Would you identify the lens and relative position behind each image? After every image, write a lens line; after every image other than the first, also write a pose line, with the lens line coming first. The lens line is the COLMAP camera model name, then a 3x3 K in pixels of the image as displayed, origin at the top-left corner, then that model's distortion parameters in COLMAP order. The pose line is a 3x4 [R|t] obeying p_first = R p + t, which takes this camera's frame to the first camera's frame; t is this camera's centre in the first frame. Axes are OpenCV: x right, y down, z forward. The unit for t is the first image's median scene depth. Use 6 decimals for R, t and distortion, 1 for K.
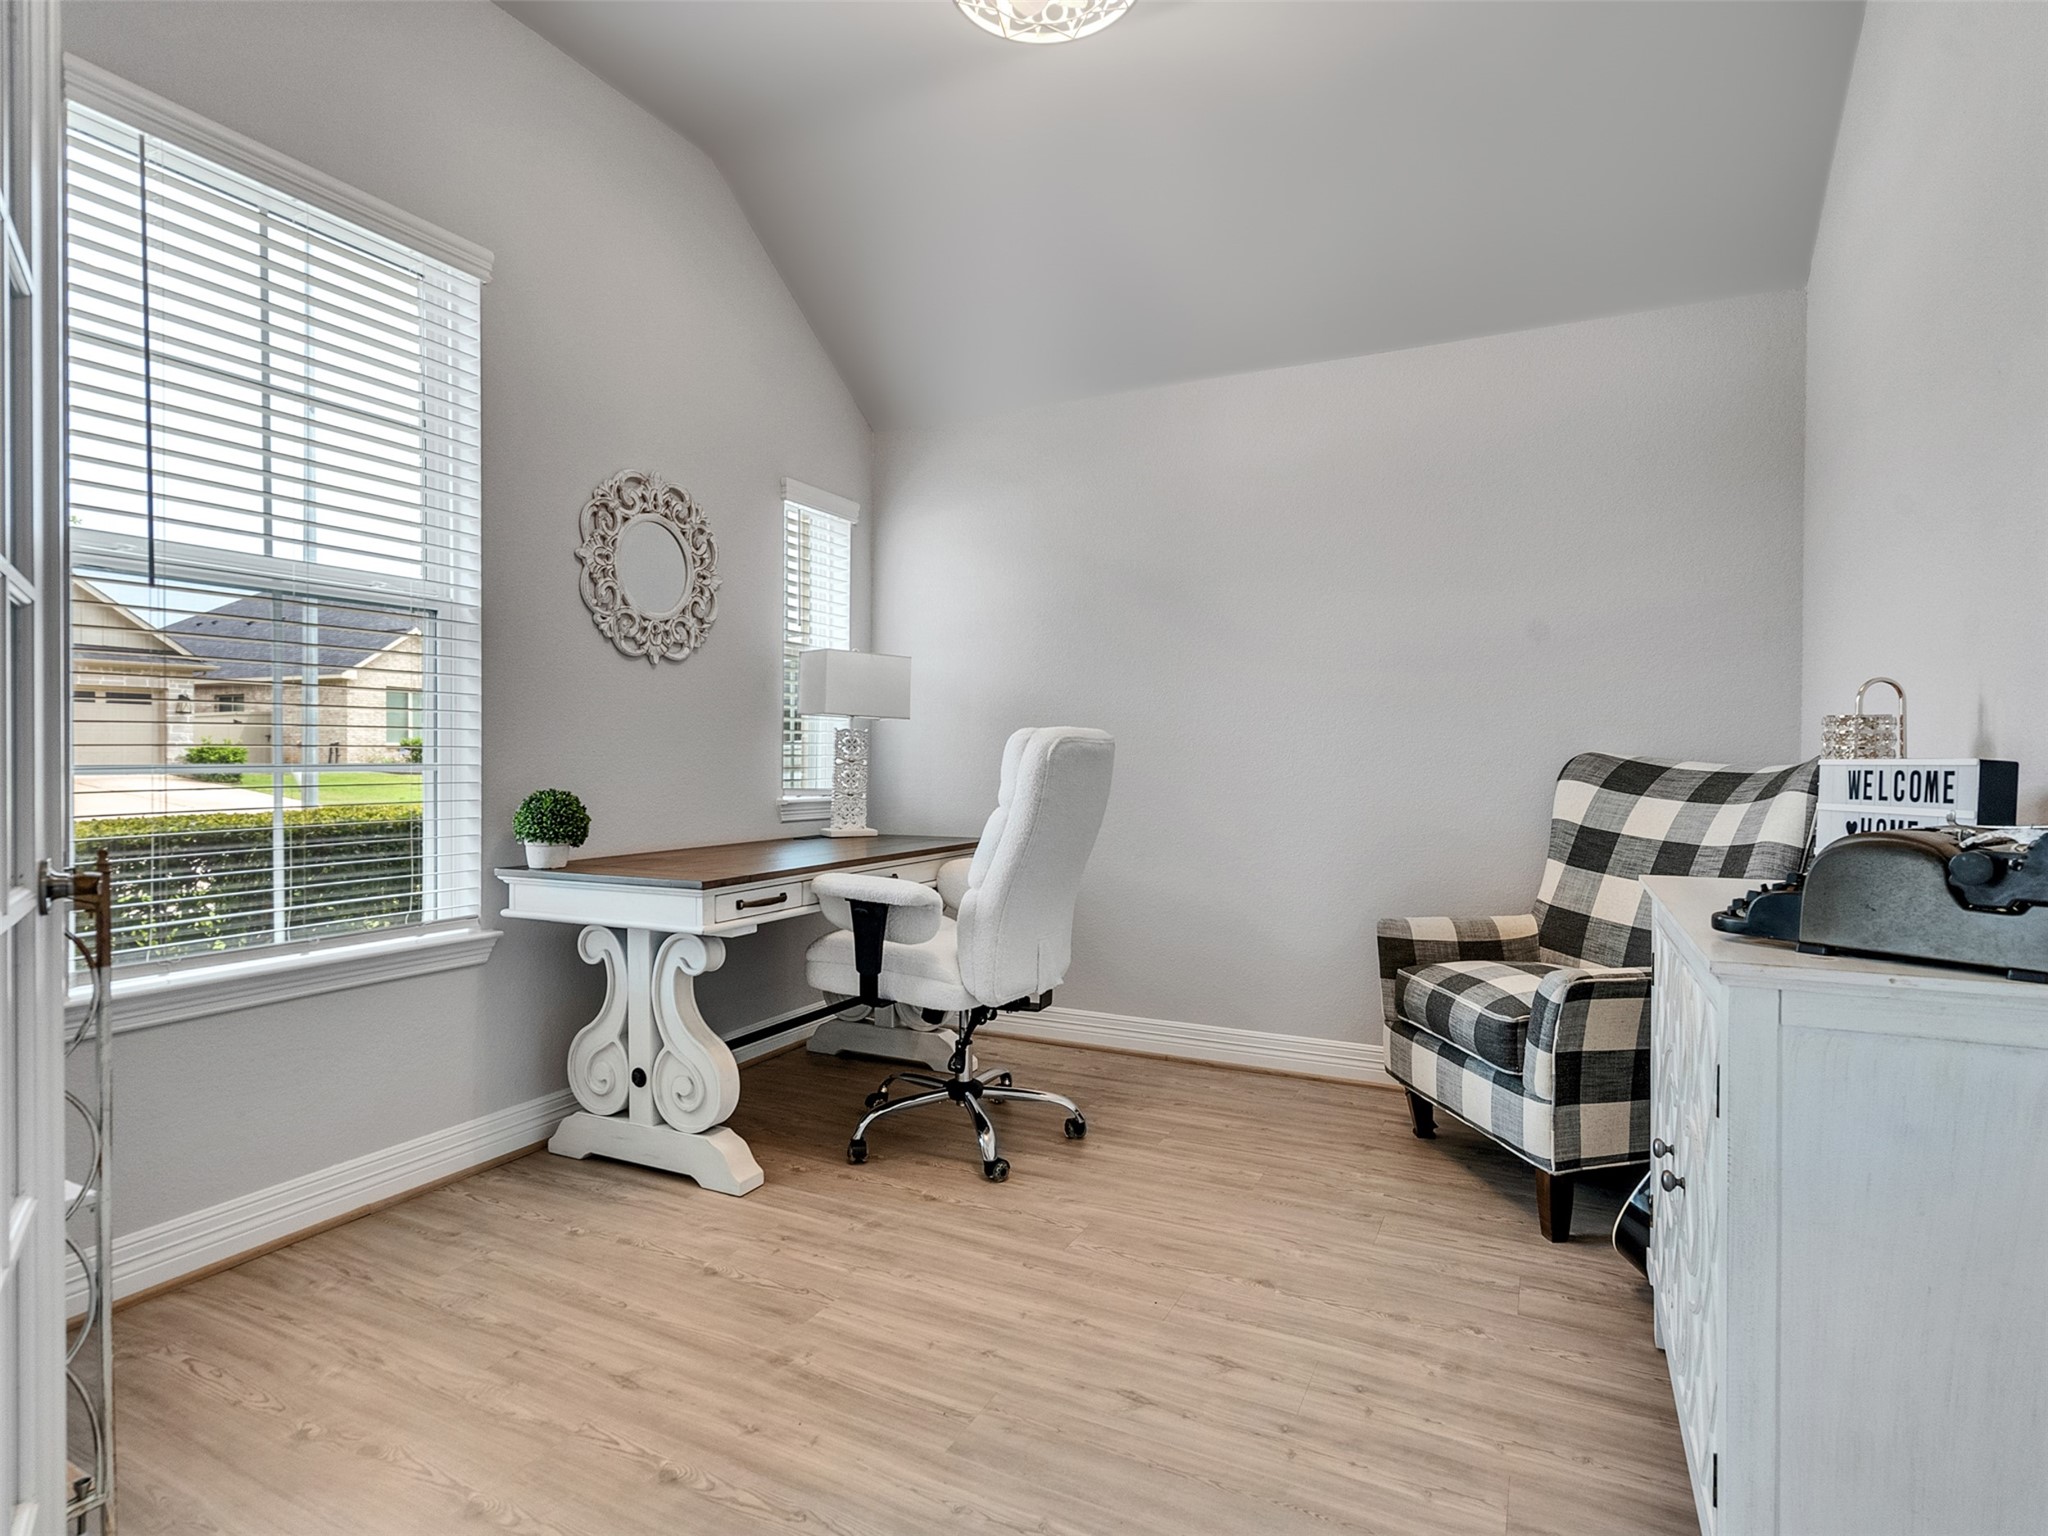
lens RADIAL K [[1036.6, 0, 1006.6], [0, 1036.6, 764.7], [0, 0, 1]] dist [-0.006823, 0.003118]
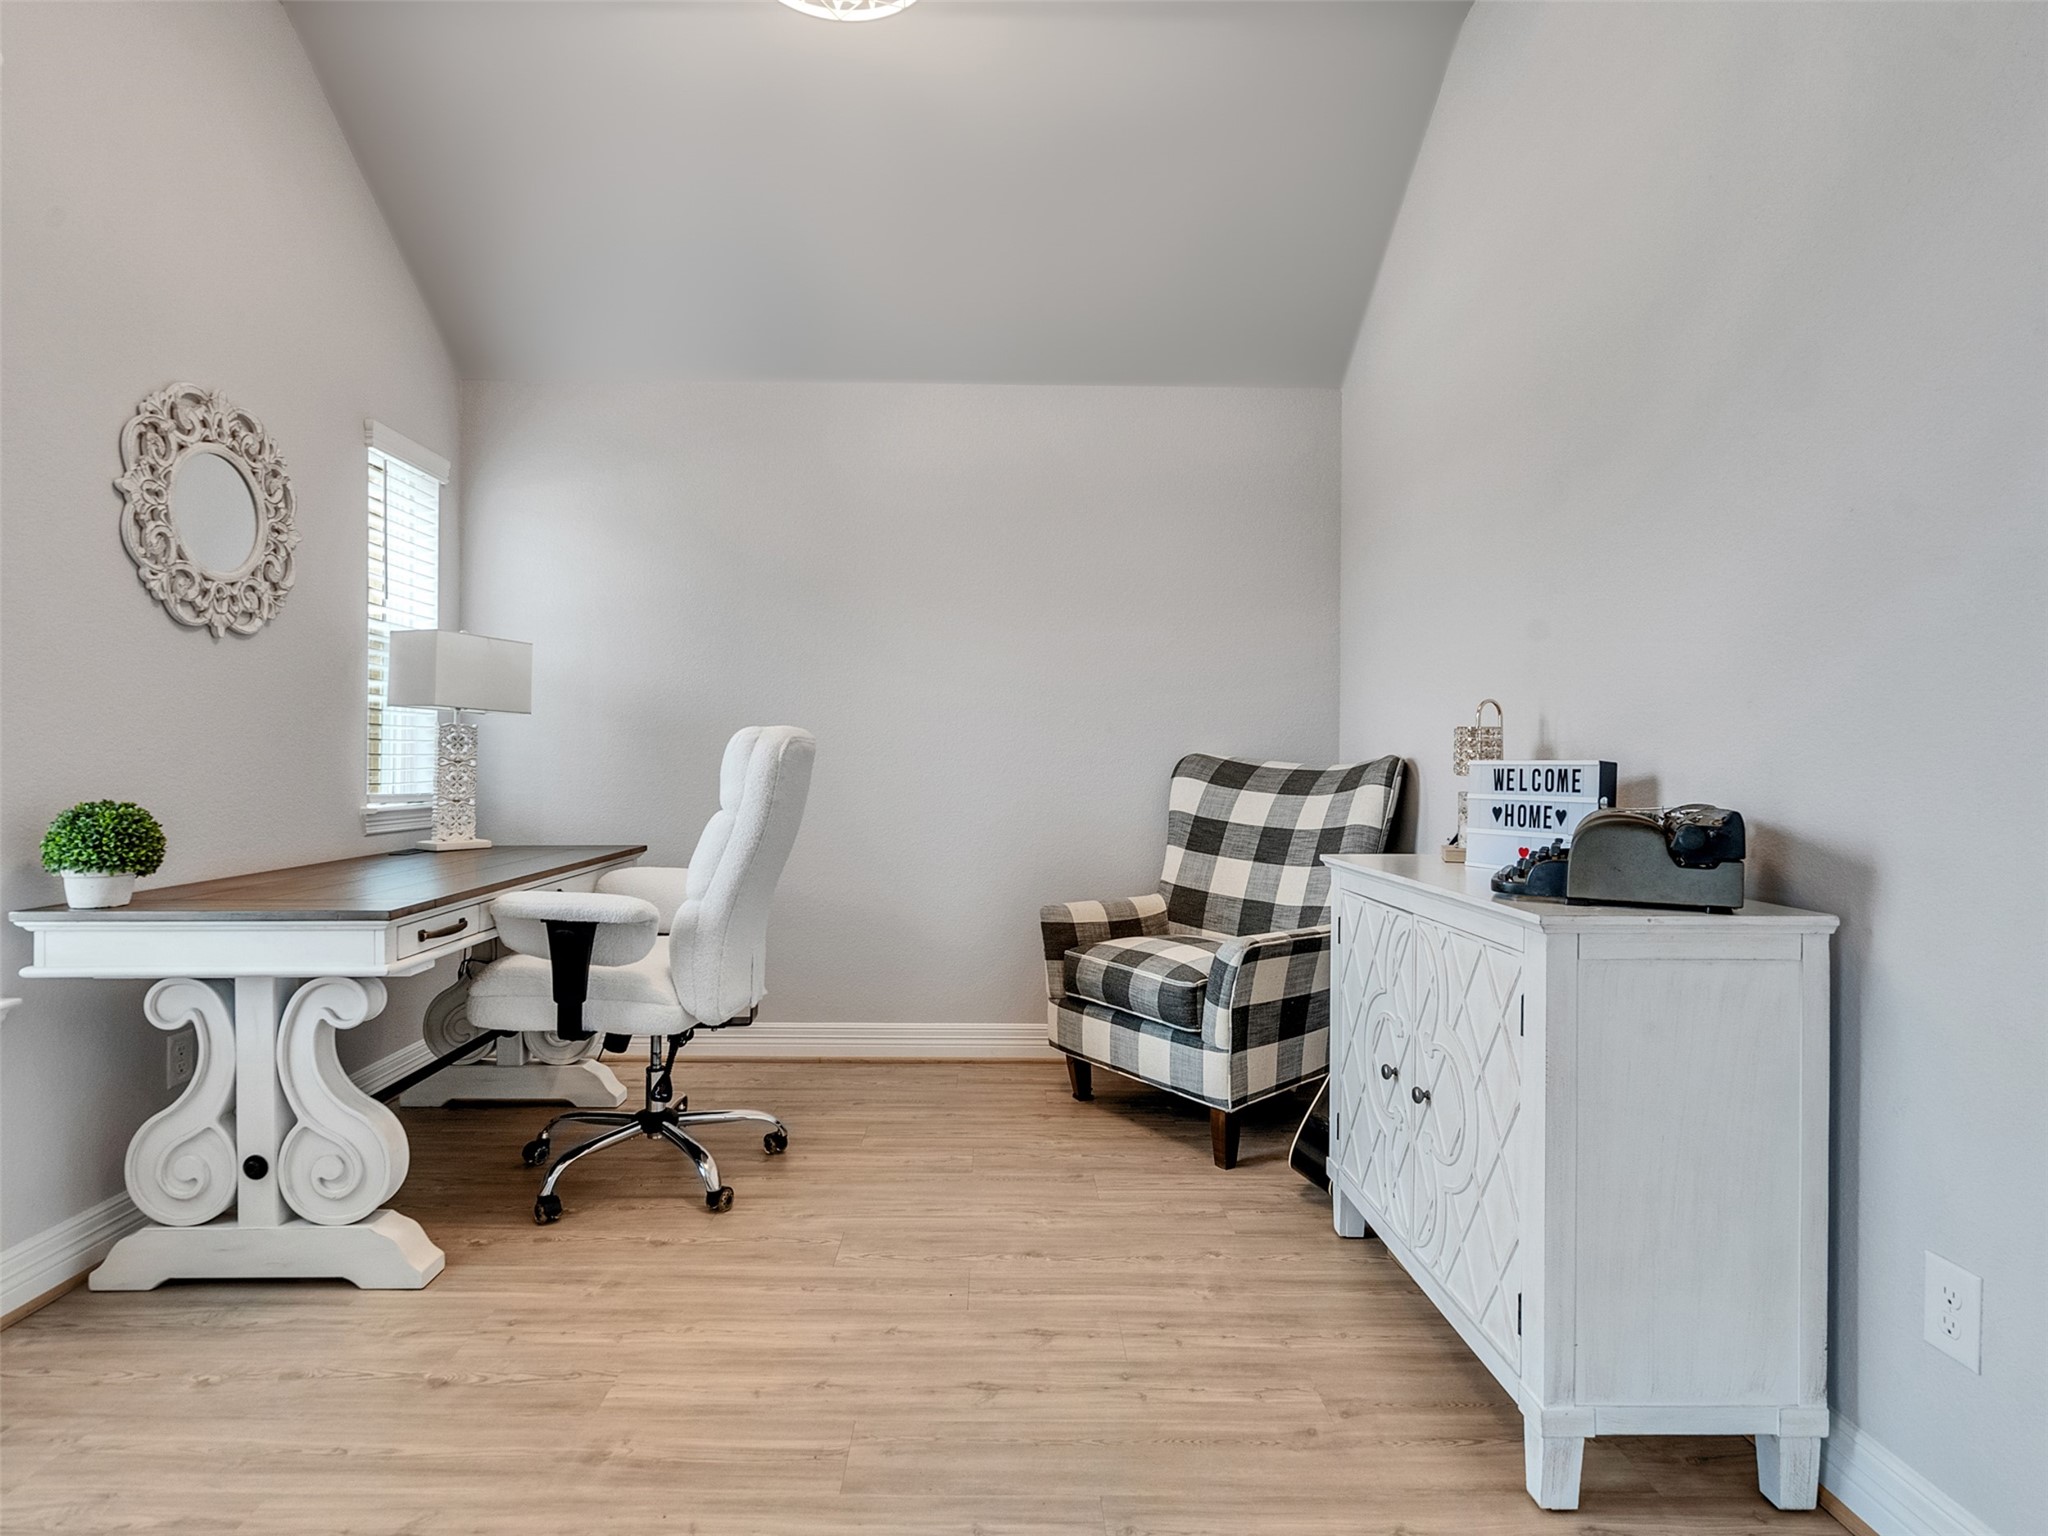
lens RADIAL K [[1036.6, 0, 1002.5], [0, 1036.6, 764.9], [0, 0, 1]] dist [-0.006823, 0.003118]
pose [[0.895081, -0.002417, 0.445897, -0.195755], [0.001942, 0.999997, 0.001521, -0.001606], [-0.445899, -0.000496, 0.895083, 0.050235]]
